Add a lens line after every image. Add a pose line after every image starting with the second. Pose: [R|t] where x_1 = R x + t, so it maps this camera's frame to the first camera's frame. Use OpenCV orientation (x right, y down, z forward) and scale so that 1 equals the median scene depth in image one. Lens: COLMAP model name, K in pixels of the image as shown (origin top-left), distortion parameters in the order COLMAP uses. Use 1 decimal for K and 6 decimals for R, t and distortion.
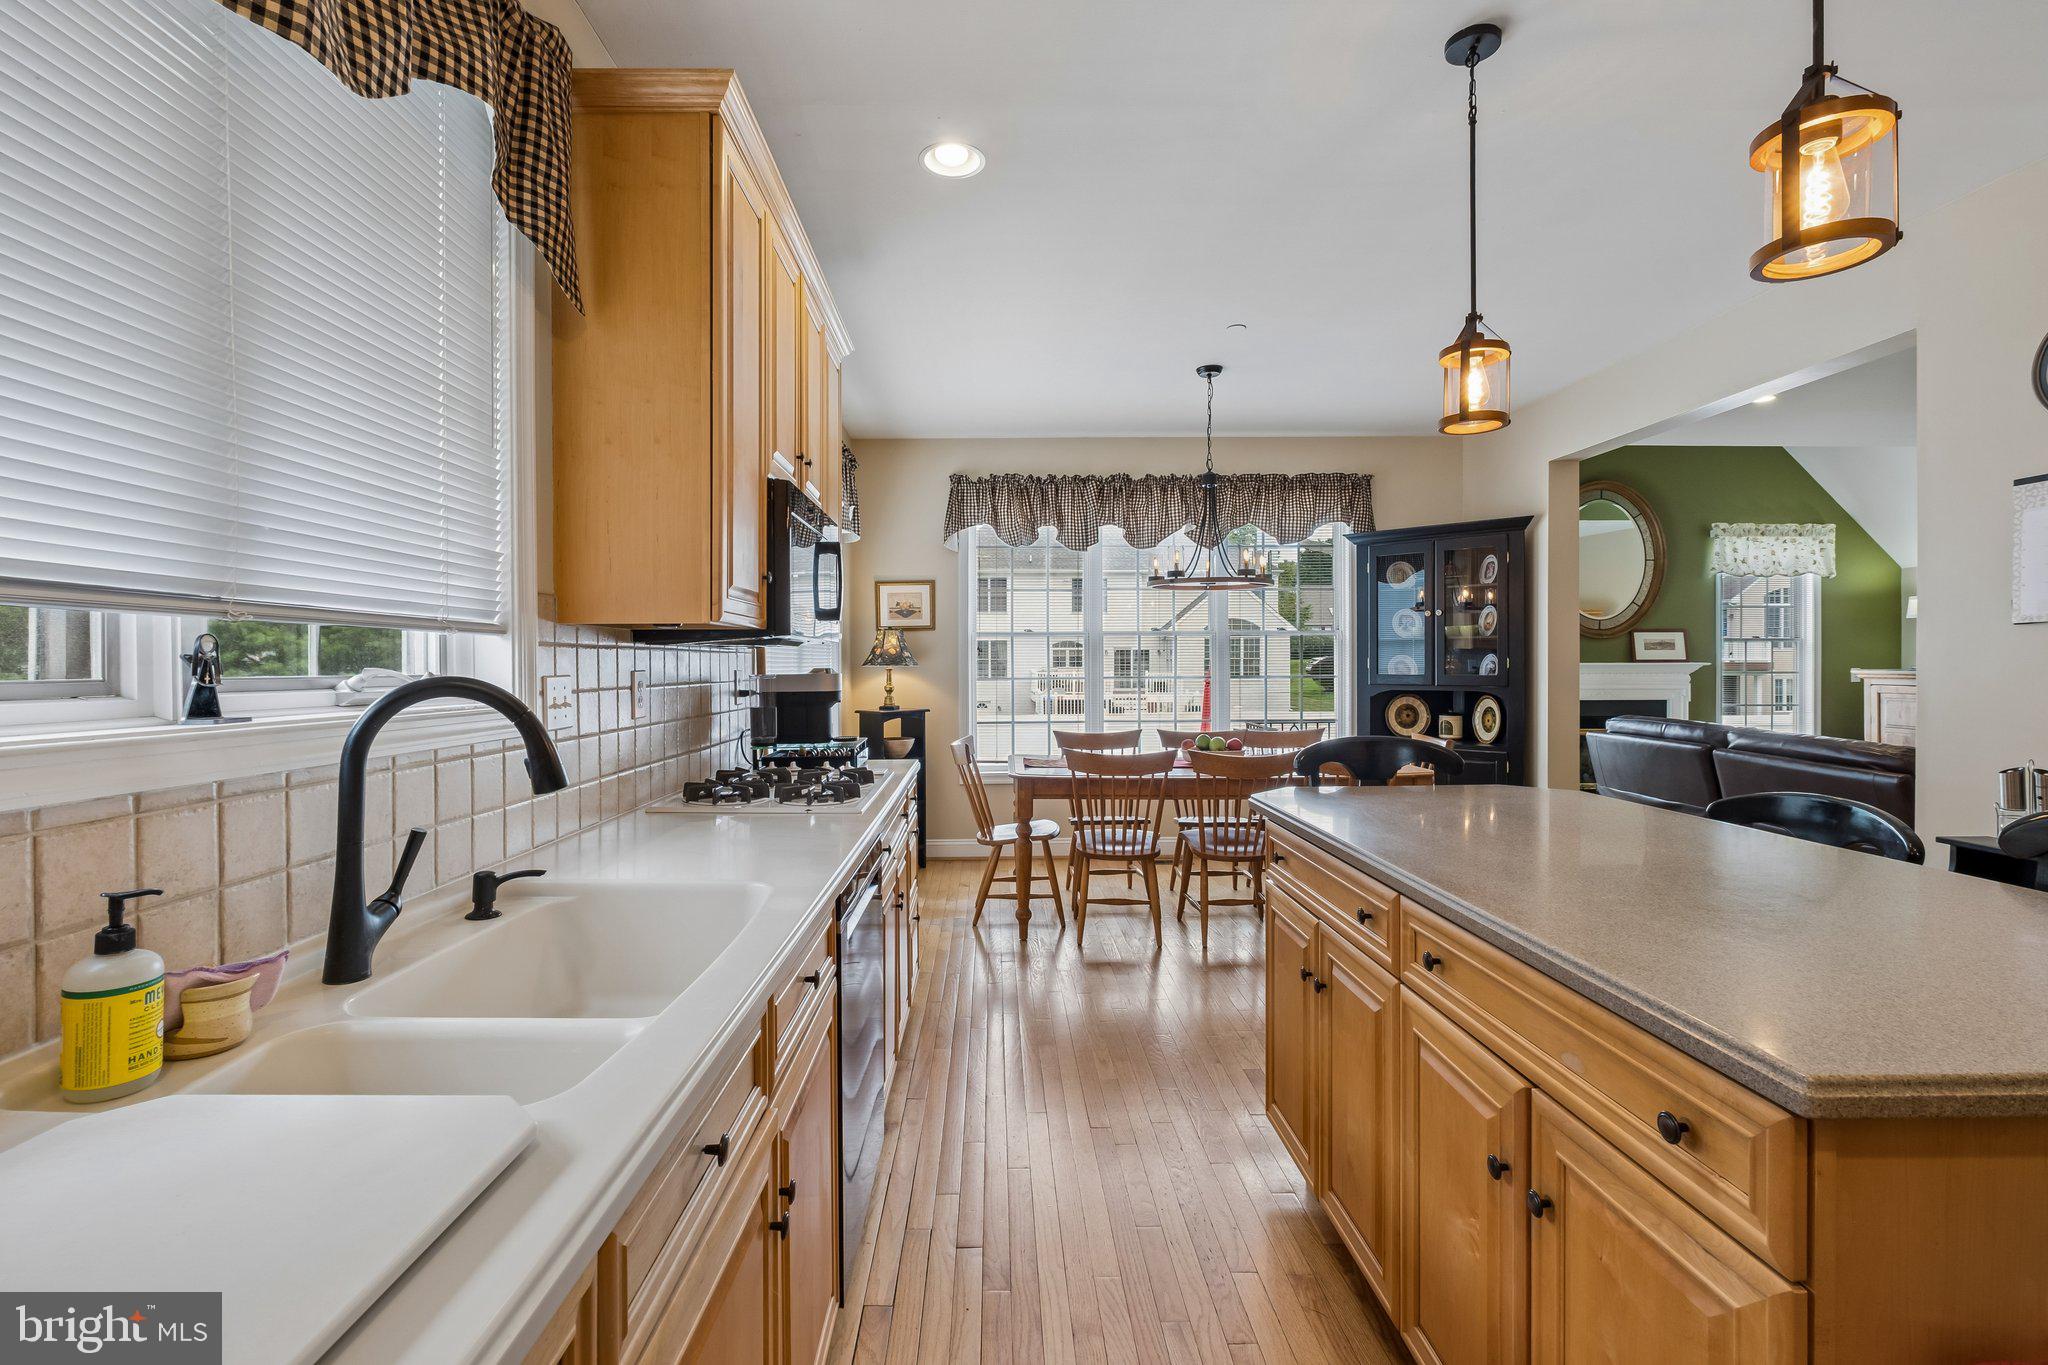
lens RADIAL K [[909.8, 0, 1002.9], [0, 909.8, 666.7], [0, 0, 1]] dist [-0.002126, 0.000082]
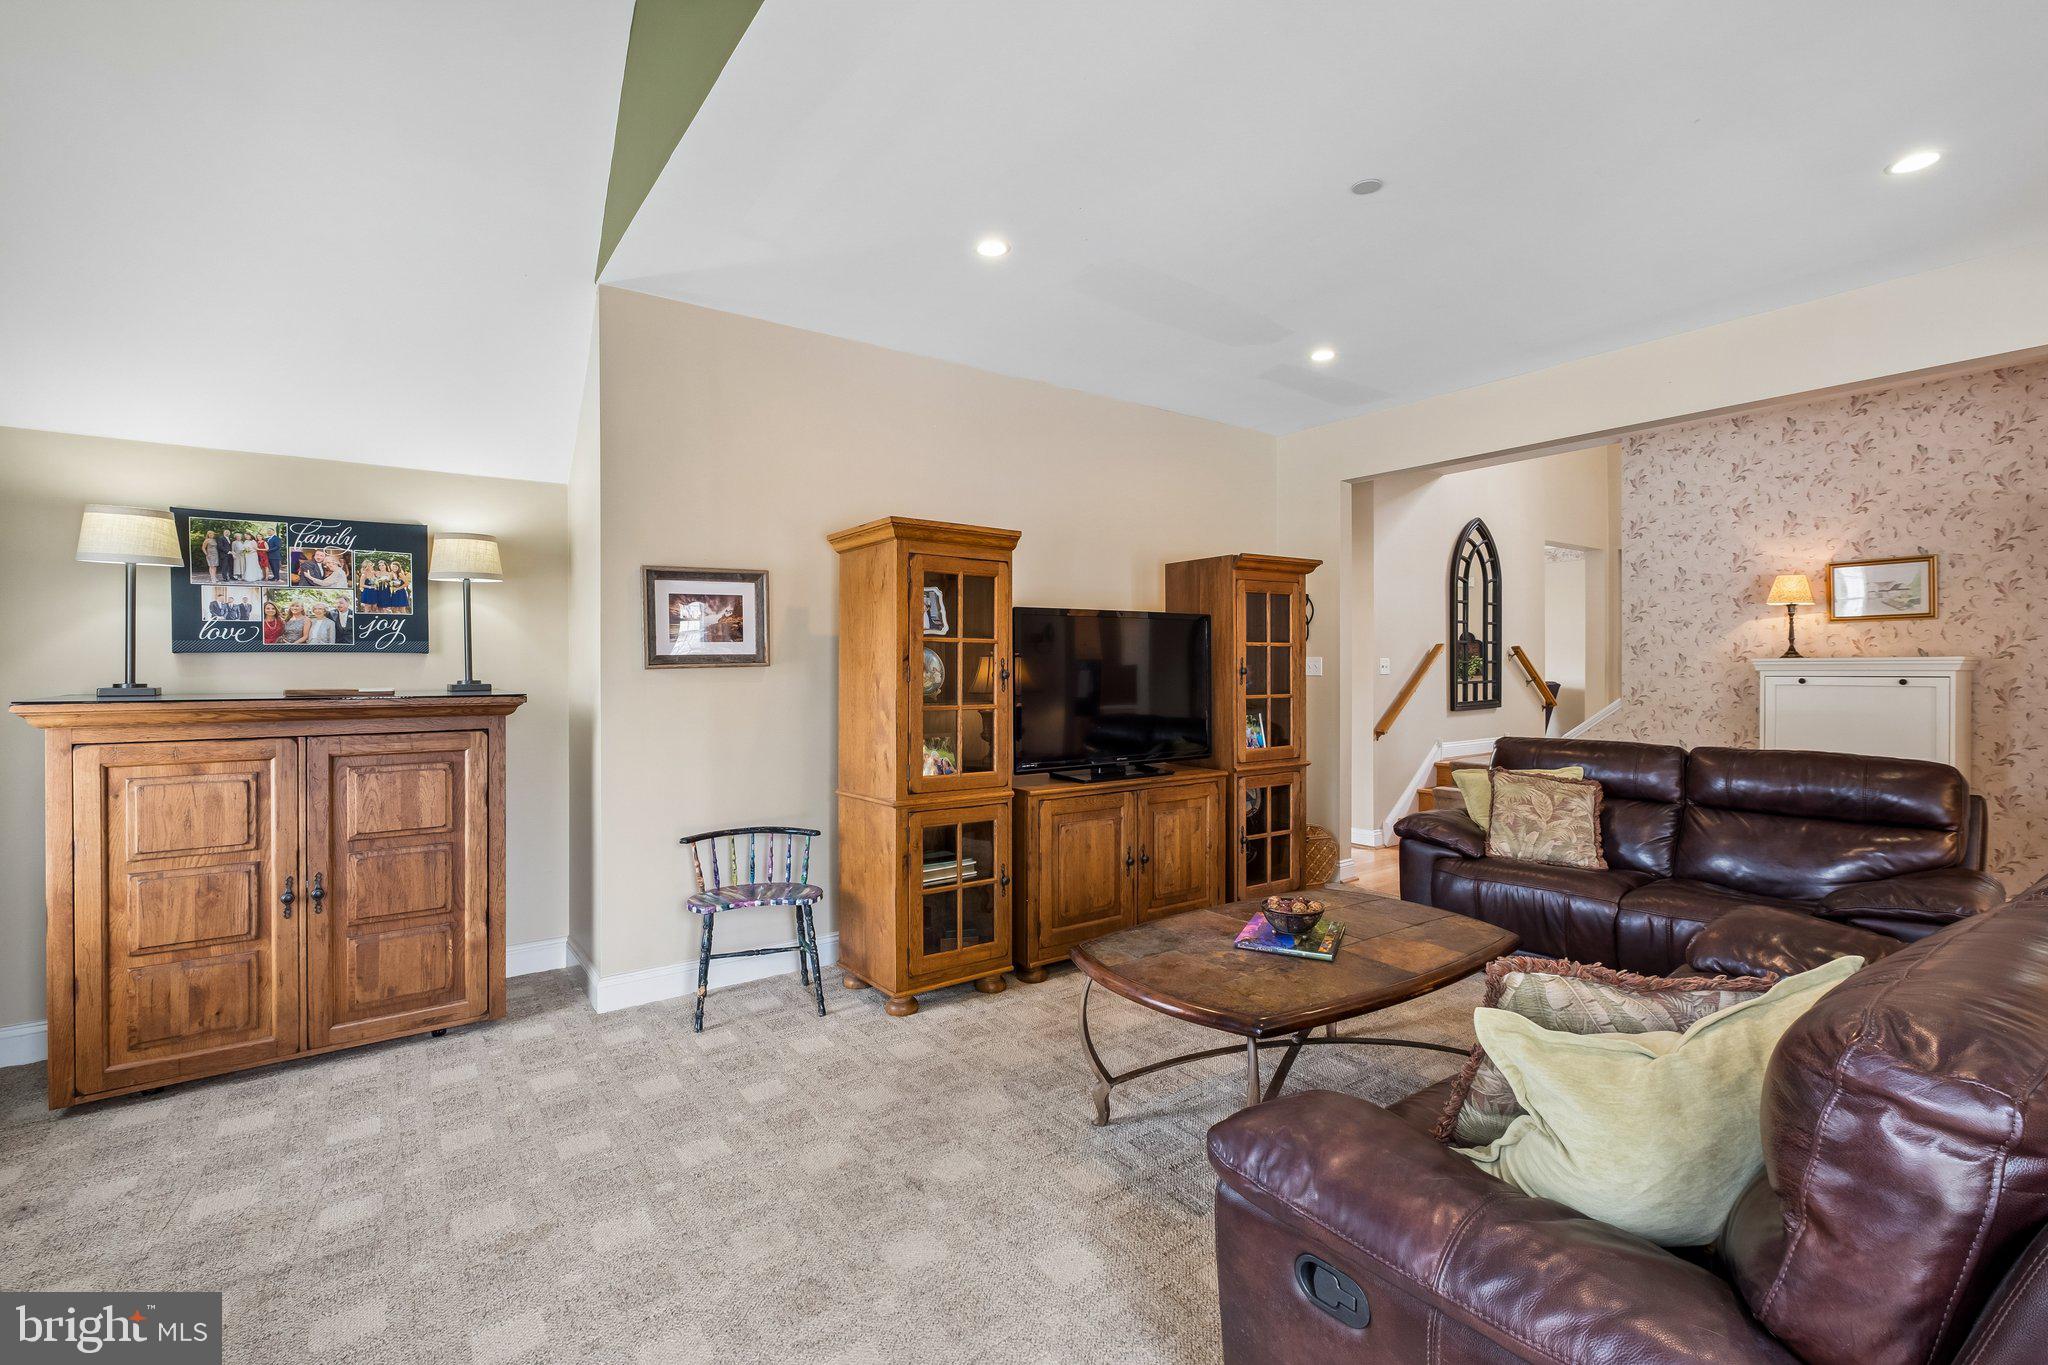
lens RADIAL K [[909.8, 0, 1002.9], [0, 909.8, 666.7], [0, 0, 1]] dist [-0.002126, 0.000082]
pose [[-0.568603, 0.003477, 0.822605, 0.705585], [0.007491, 0.999971, 0.000952, -0.011081], [-0.822578, 0.006703, -0.568613, 1.344966]]
